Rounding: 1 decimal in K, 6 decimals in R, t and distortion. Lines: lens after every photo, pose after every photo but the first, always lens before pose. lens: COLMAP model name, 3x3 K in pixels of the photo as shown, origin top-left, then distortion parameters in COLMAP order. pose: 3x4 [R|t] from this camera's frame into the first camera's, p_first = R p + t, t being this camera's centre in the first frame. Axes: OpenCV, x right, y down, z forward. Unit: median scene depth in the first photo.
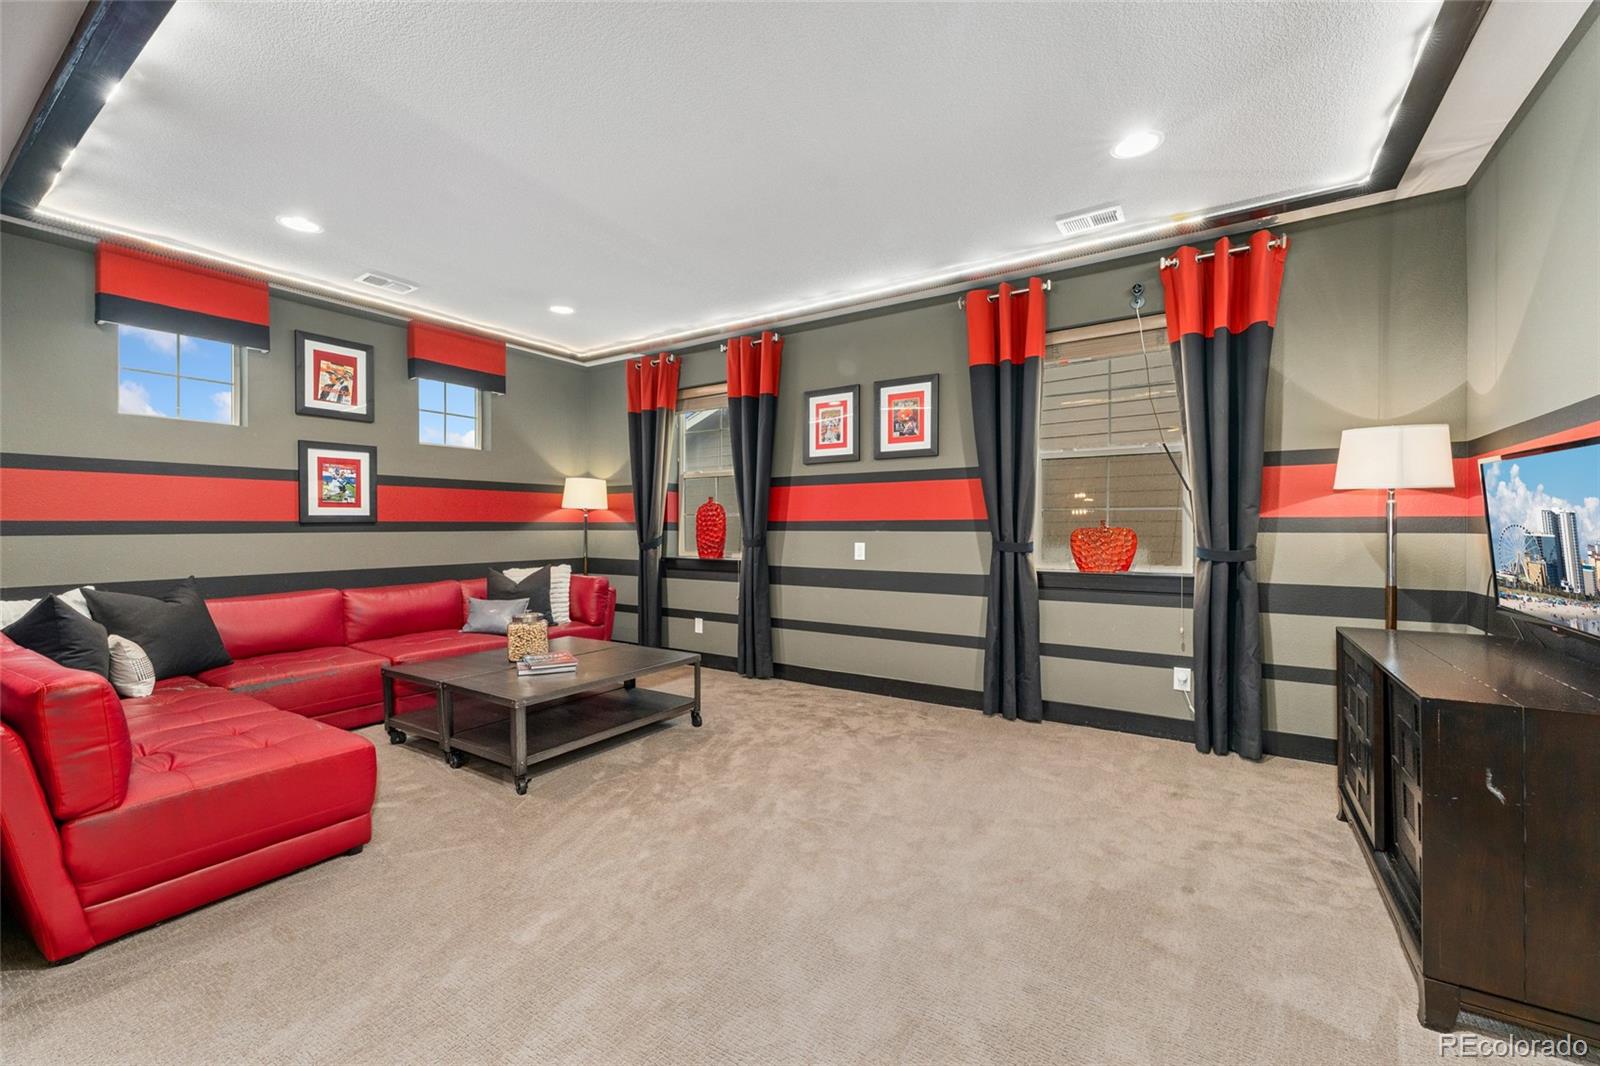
lens RADIAL K [[647.6, 0, 796.4], [0, 647.6, 530.2], [0, 0, 1]] dist [0.001790, -0.000104]
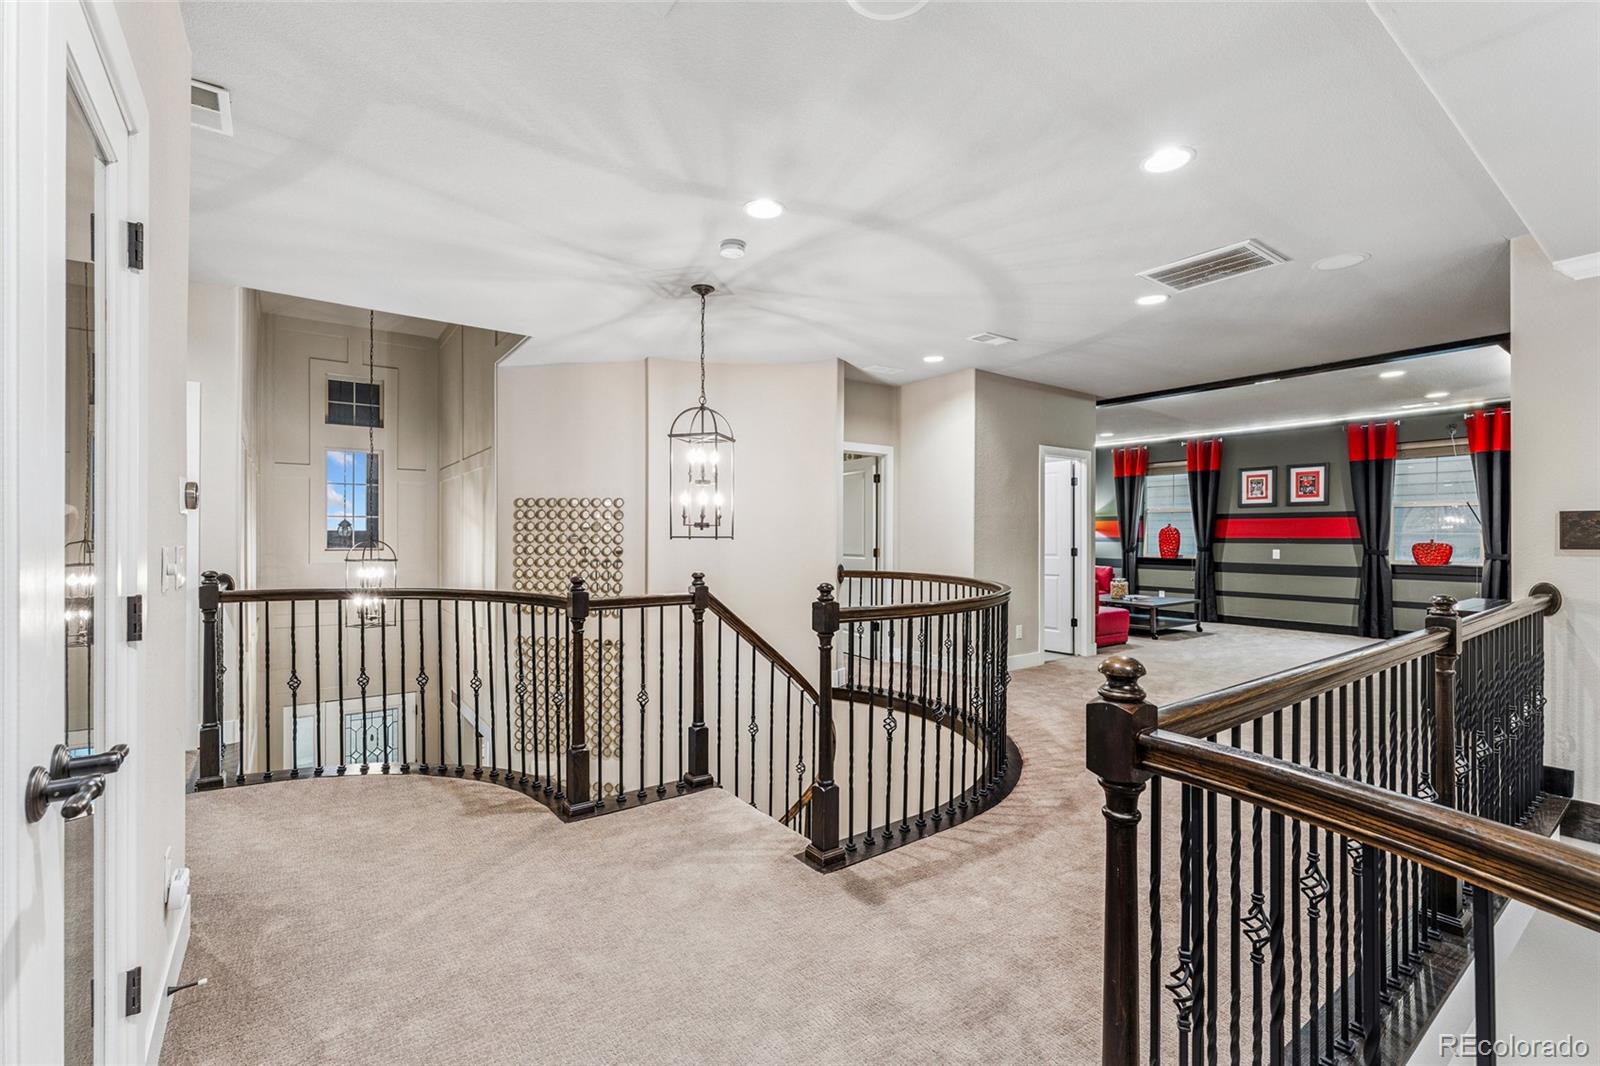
lens RADIAL K [[696.8, 0, 806.1], [0, 696.8, 536.5], [0, 0, 1]] dist [-0.001057, 0.000617]
pose [[0.941140, 0.000432, -0.338015, -0.506836], [0.000180, 0.999998, 0.001778, -0.023165], [0.338016, -0.001734, 0.941139, -1.375717]]
